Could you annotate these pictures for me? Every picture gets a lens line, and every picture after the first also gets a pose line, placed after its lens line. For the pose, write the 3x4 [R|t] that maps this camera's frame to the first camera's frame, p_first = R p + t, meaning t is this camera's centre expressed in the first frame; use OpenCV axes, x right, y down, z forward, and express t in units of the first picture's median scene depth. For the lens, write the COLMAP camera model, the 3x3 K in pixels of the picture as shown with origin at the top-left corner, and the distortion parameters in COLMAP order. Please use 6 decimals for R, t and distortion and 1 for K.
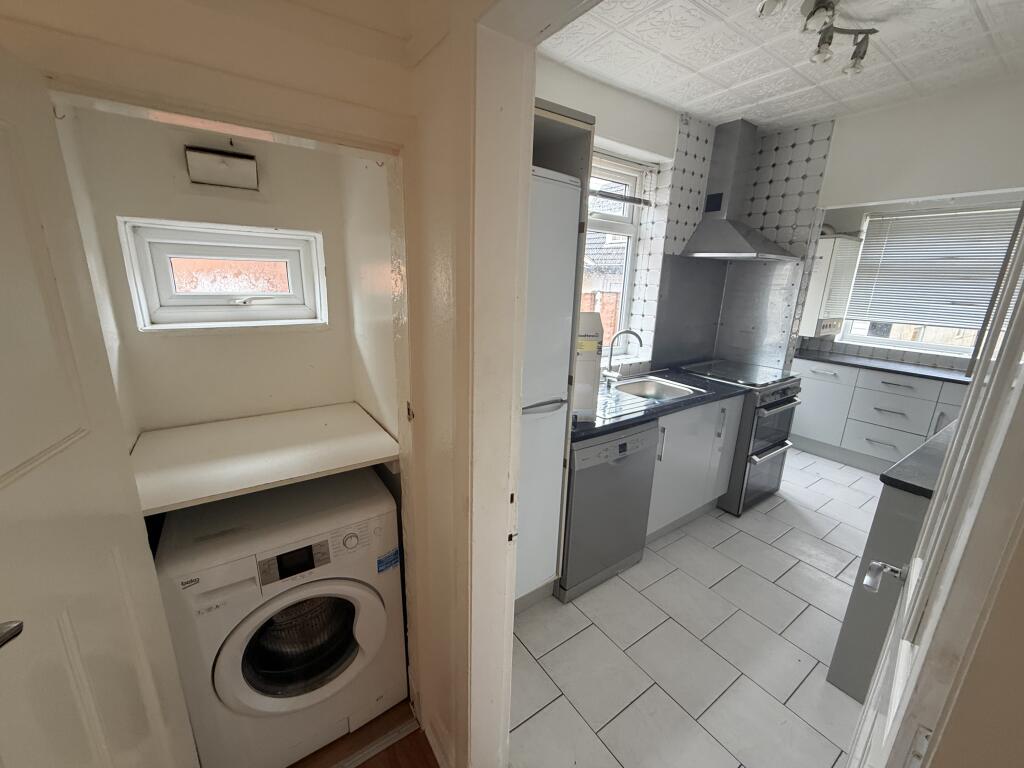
lens RADIAL K [[406.3, 0, 506.5], [0, 406.3, 382.7], [0, 0, 1]] dist [-0.000501, 0.000098]
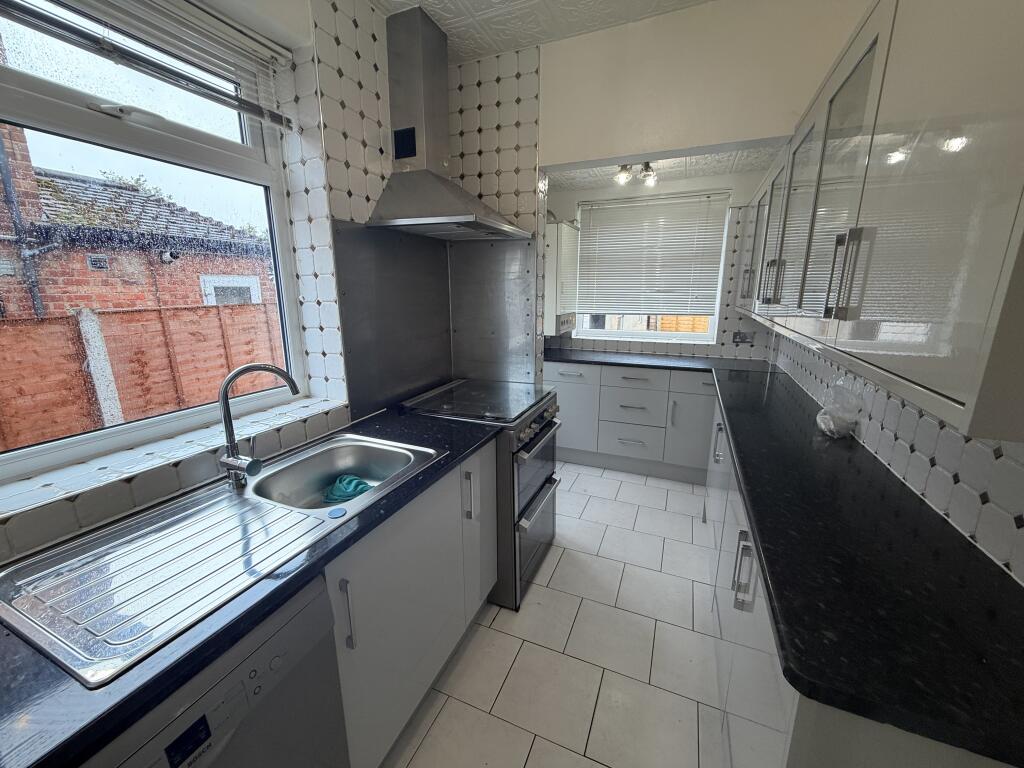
lens RADIAL K [[406.3, 0, 506.5], [0, 406.3, 382.7], [0, 0, 1]] dist [-0.000501, 0.000098]
pose [[0.846728, -0.150149, 0.510399, 0.258775], [0.162444, 0.986500, 0.020722, -0.060781], [-0.506620, 0.065366, 0.859688, 0.389746]]
